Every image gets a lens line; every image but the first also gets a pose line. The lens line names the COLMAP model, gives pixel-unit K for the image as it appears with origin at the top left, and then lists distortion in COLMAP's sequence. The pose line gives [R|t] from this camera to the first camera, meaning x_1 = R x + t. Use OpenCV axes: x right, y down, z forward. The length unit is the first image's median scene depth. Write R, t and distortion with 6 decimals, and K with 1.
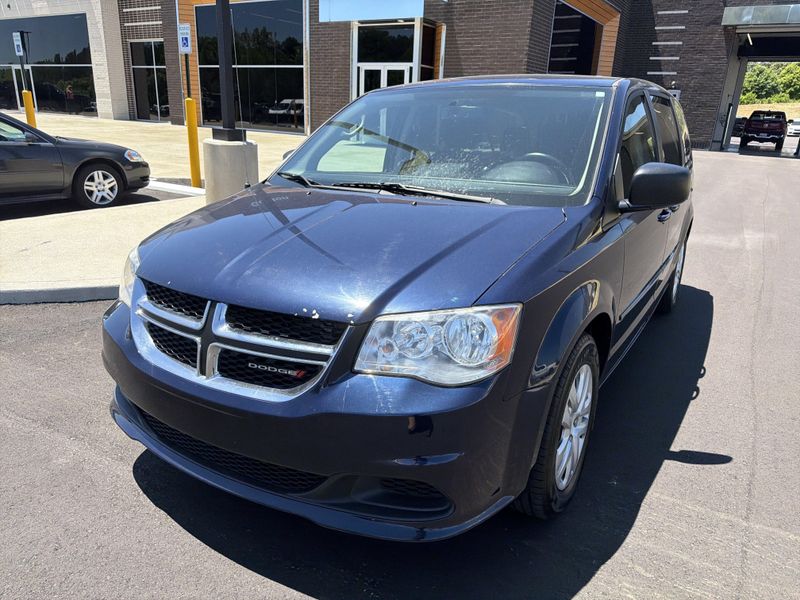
lens RADIAL K [[572.0, 0, 402.7], [0, 572.0, 304.2], [0, 0, 1]] dist [0.021577, -0.025273]
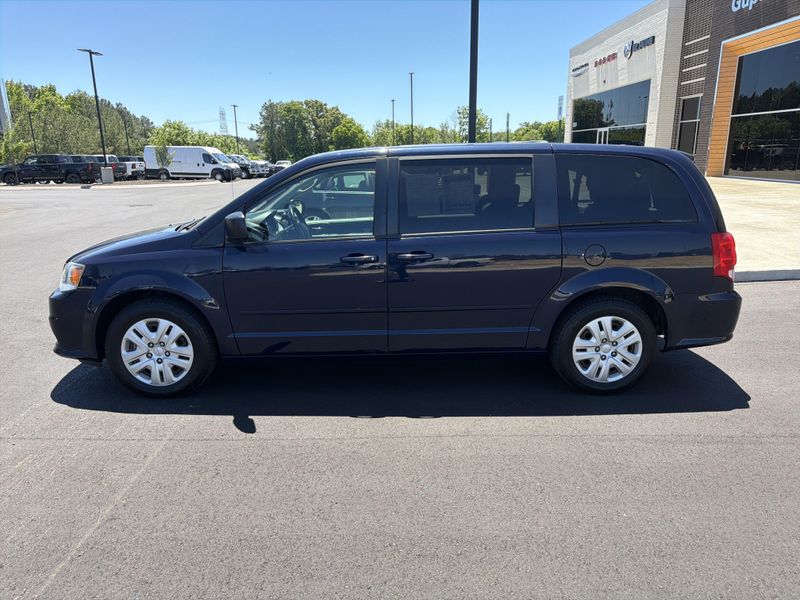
lens RADIAL K [[572.0, 0, 400.4], [0, 572.0, 298.3], [0, 0, 1]] dist [0.021577, -0.025273]
pose [[0.540838, 0.161593, -0.825458, 0.264903], [-0.234936, 0.971336, 0.036221, -0.023910], [0.807650, 0.174340, 0.563300, 0.070508]]
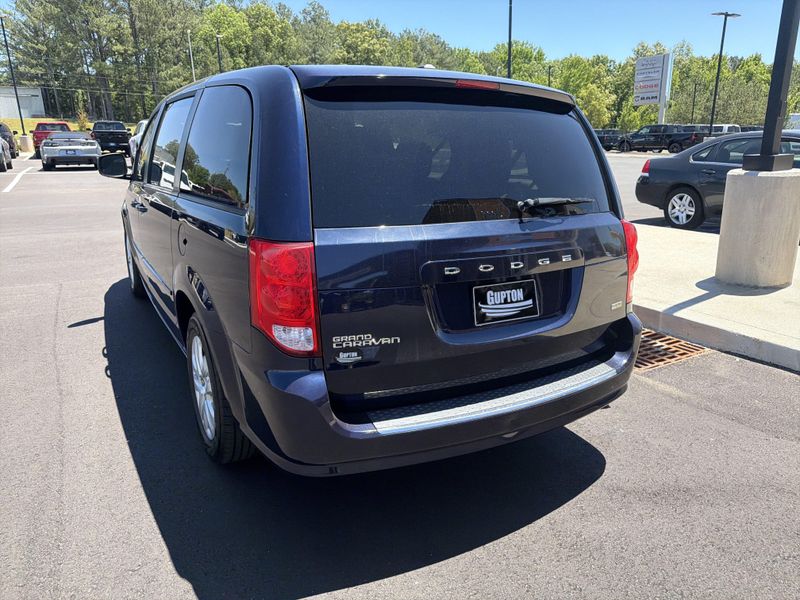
lens RADIAL K [[572.0, 0, 401.3], [0, 572.0, 297.0], [0, 0, 1]] dist [0.021577, -0.025273]
pose [[-0.477100, 0.207629, -0.853971, 0.224695], [-0.284944, 0.882657, 0.373796, -0.105716], [0.831374, 0.421672, -0.361953, 0.351465]]
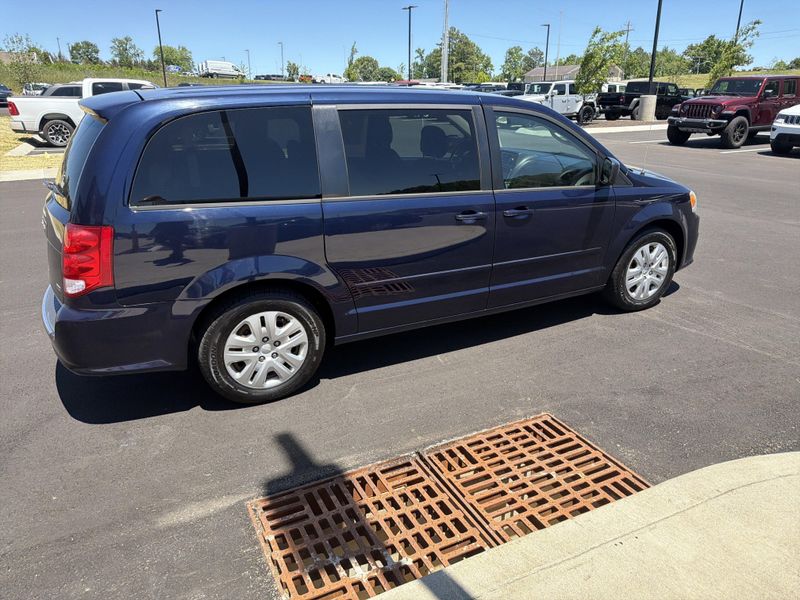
lens RADIAL K [[572.0, 0, 403.3], [0, 572.0, 286.8], [0, 0, 1]] dist [0.021577, -0.025273]
pose [[-0.858864, -0.193686, 0.474172, -0.082749], [0.131603, 0.811223, 0.569735, -0.148549], [-0.495009, 0.551727, -0.671240, 0.407224]]
